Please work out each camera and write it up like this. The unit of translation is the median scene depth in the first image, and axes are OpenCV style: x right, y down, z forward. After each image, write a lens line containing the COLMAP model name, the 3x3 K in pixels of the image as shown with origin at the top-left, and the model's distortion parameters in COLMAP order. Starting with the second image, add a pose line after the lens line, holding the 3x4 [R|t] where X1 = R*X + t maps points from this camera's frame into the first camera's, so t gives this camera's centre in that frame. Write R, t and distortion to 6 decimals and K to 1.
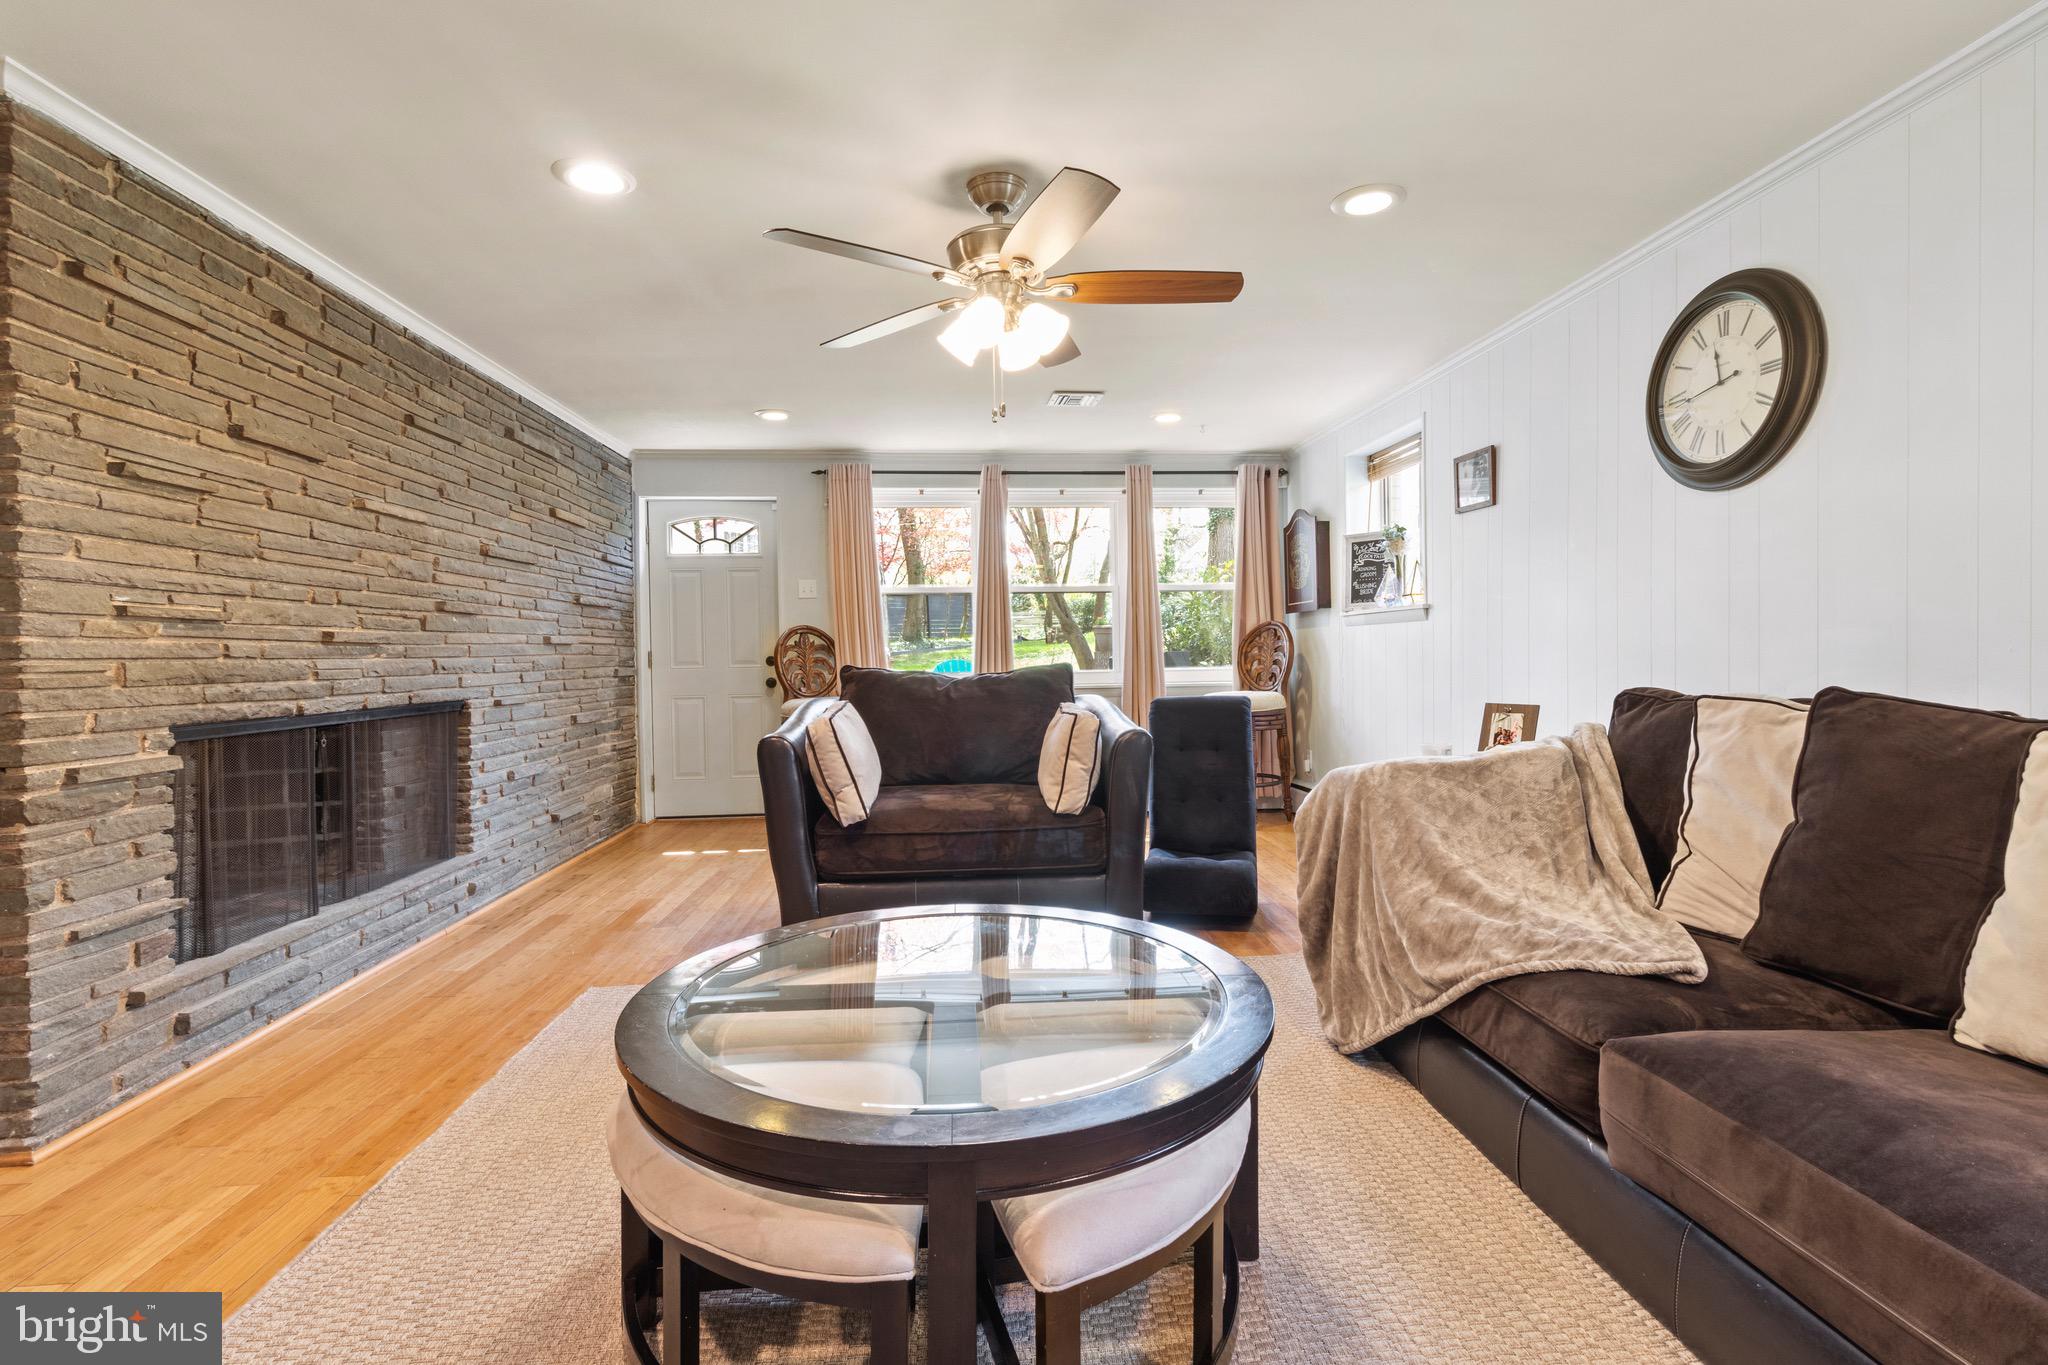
lens RADIAL K [[958.0, 0, 1027.2], [0, 958.0, 657.9], [0, 0, 1]] dist [-0.002384, 0.001419]
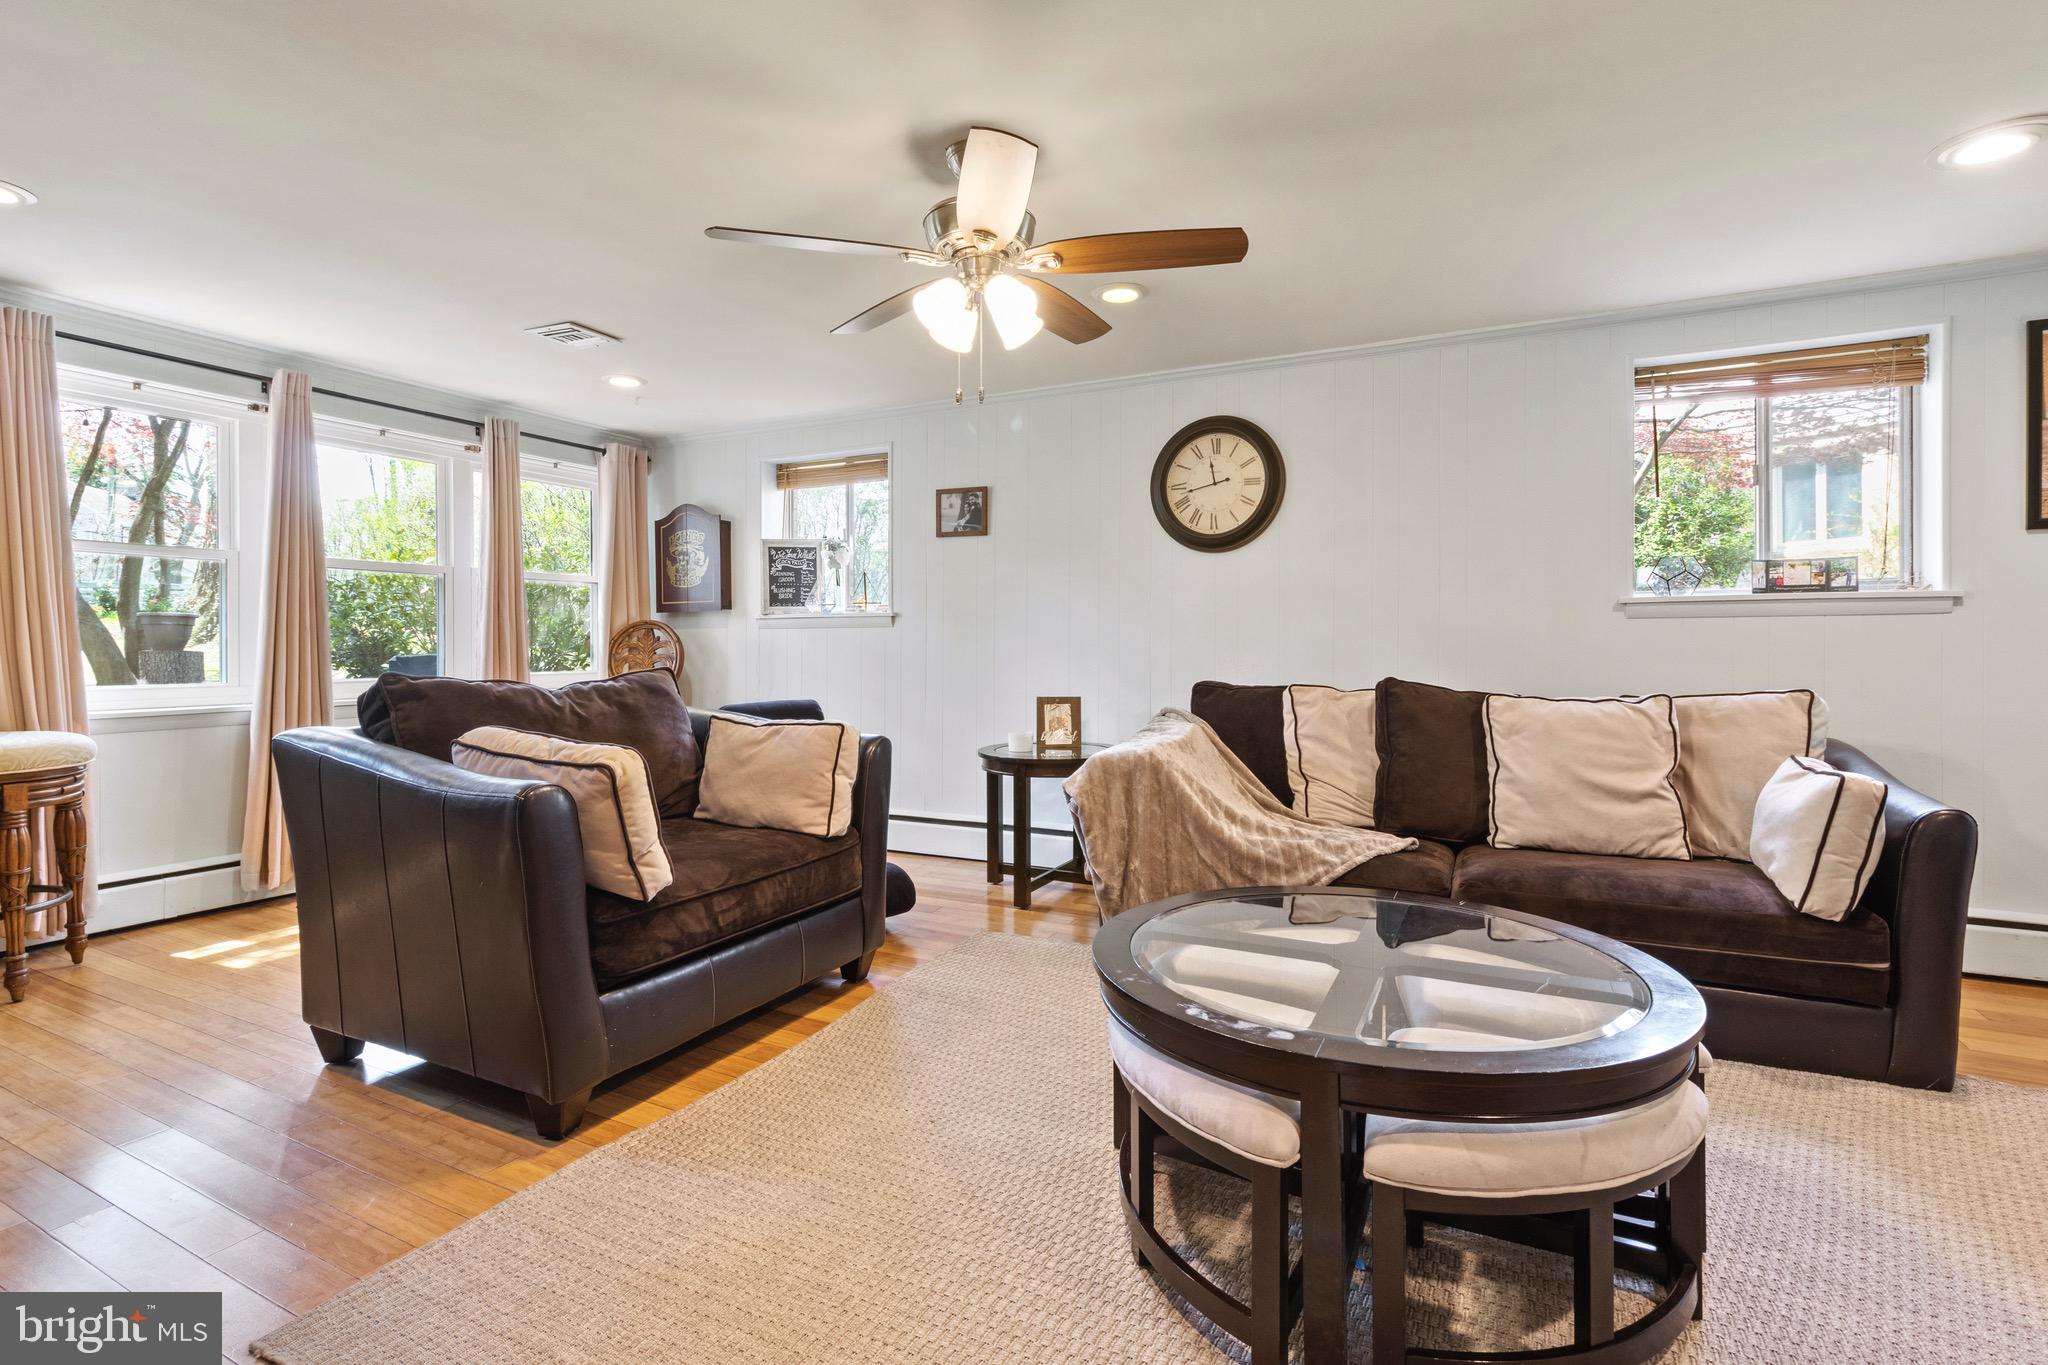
lens RADIAL K [[958.0, 0, 1023.8], [0, 958.0, 650.6], [0, 0, 1]] dist [-0.002384, 0.001419]
pose [[0.515474, 0.008147, 0.856867, -0.606757], [-0.001138, 0.999960, -0.008823, -0.002254], [-0.856905, 0.003573, 0.515463, 0.371146]]
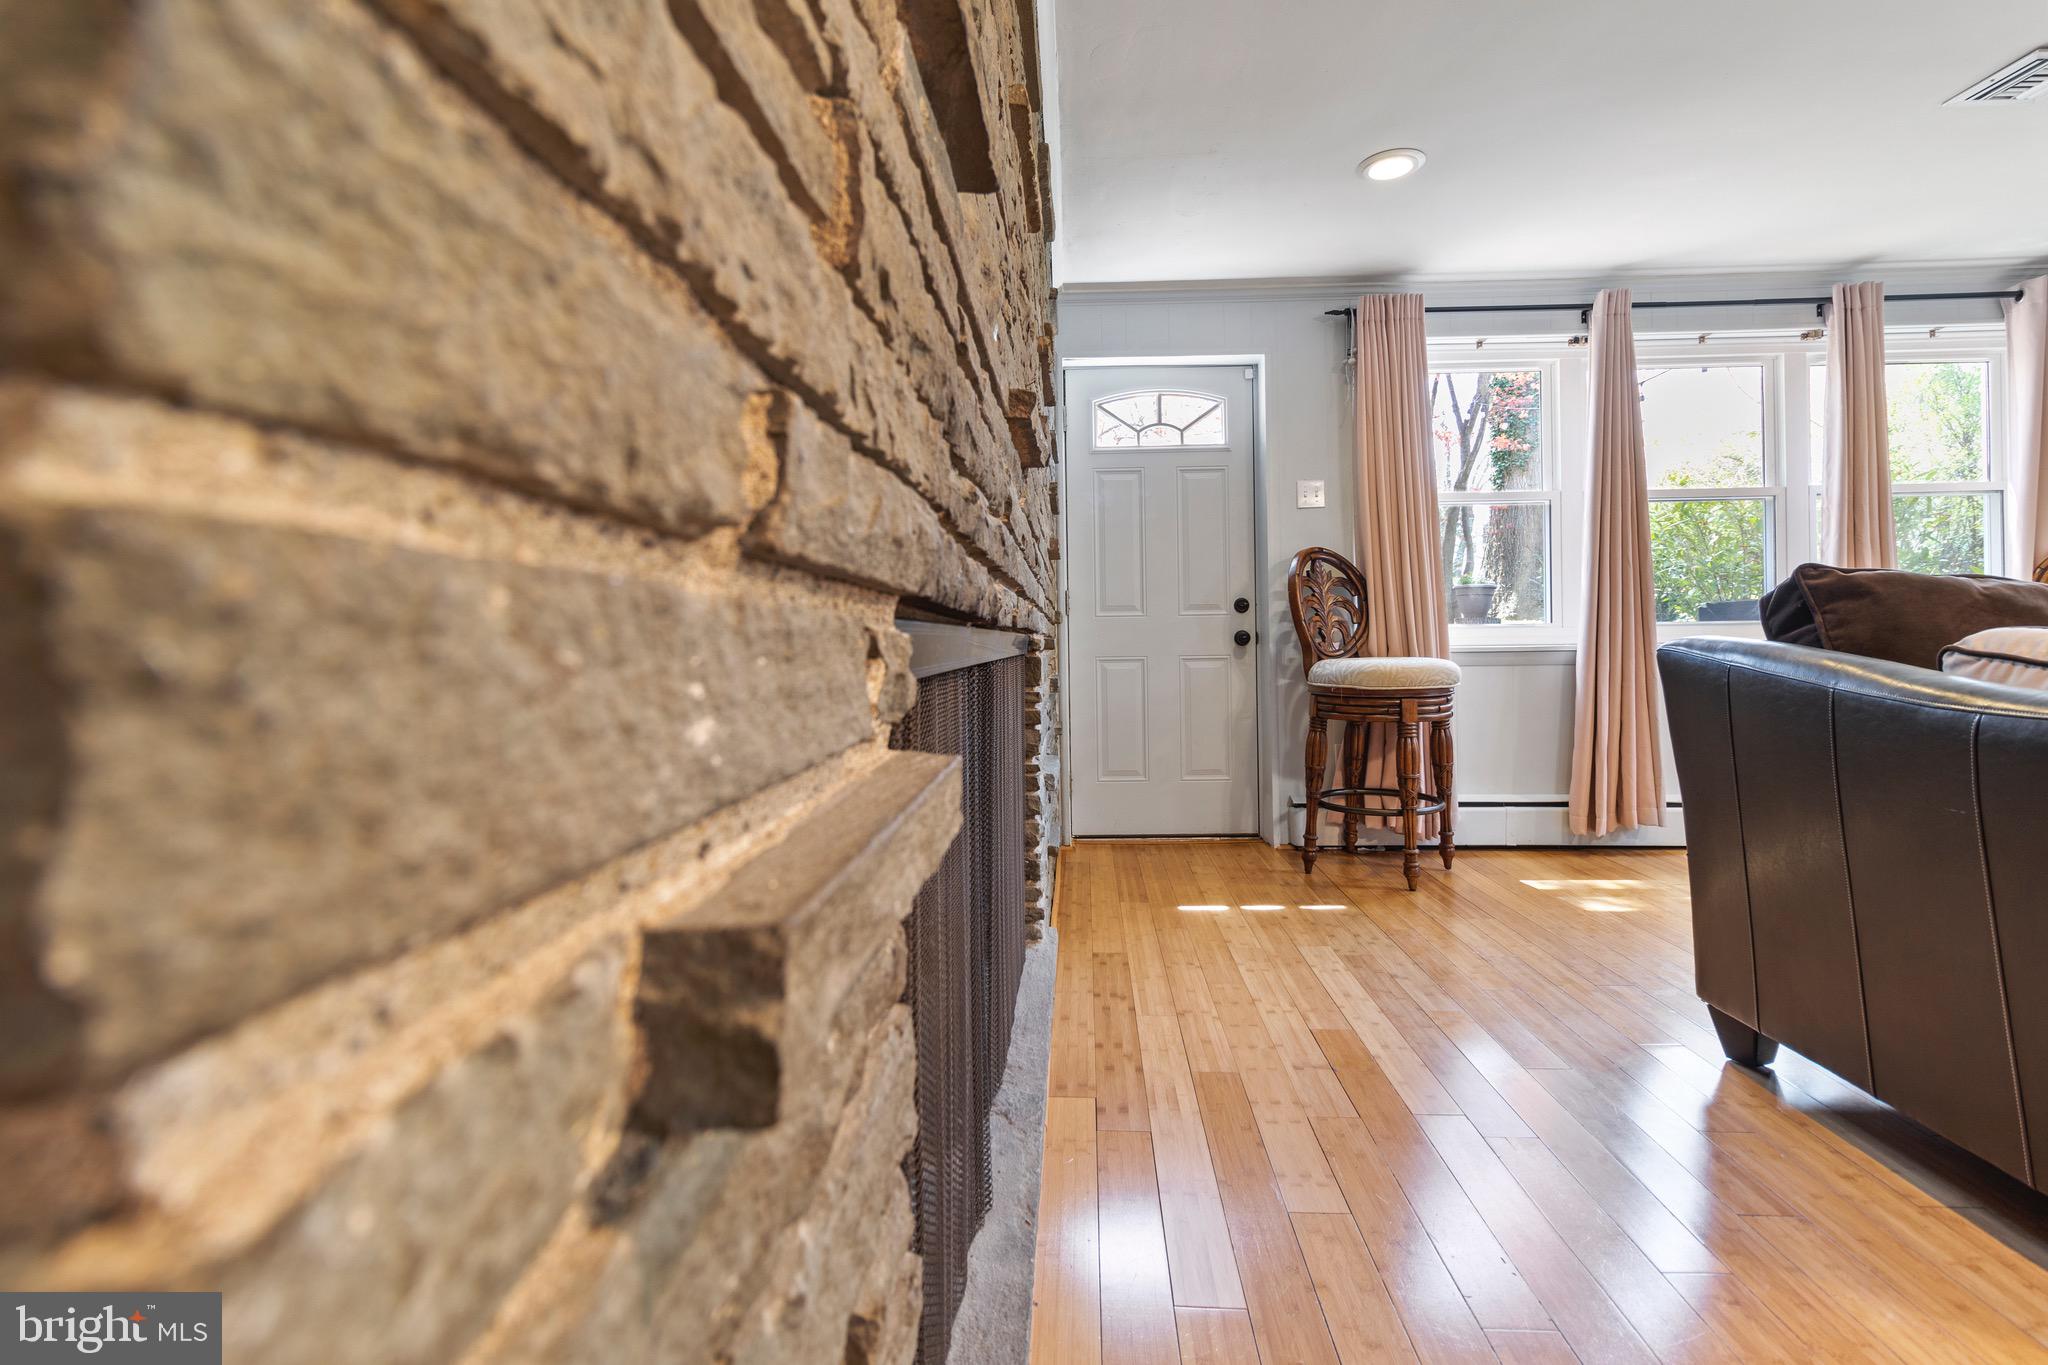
lens RADIAL K [[993.7, 0, 1043.1], [0, 993.7, 624.5], [0, 0, 1]] dist [0.005001, 0.001695]
pose [[0.994972, -0.001089, -0.100144, -0.606382], [0.000174, 0.999958, -0.009147, 0.042262], [0.100149, 0.009084, 0.994931, 0.533401]]
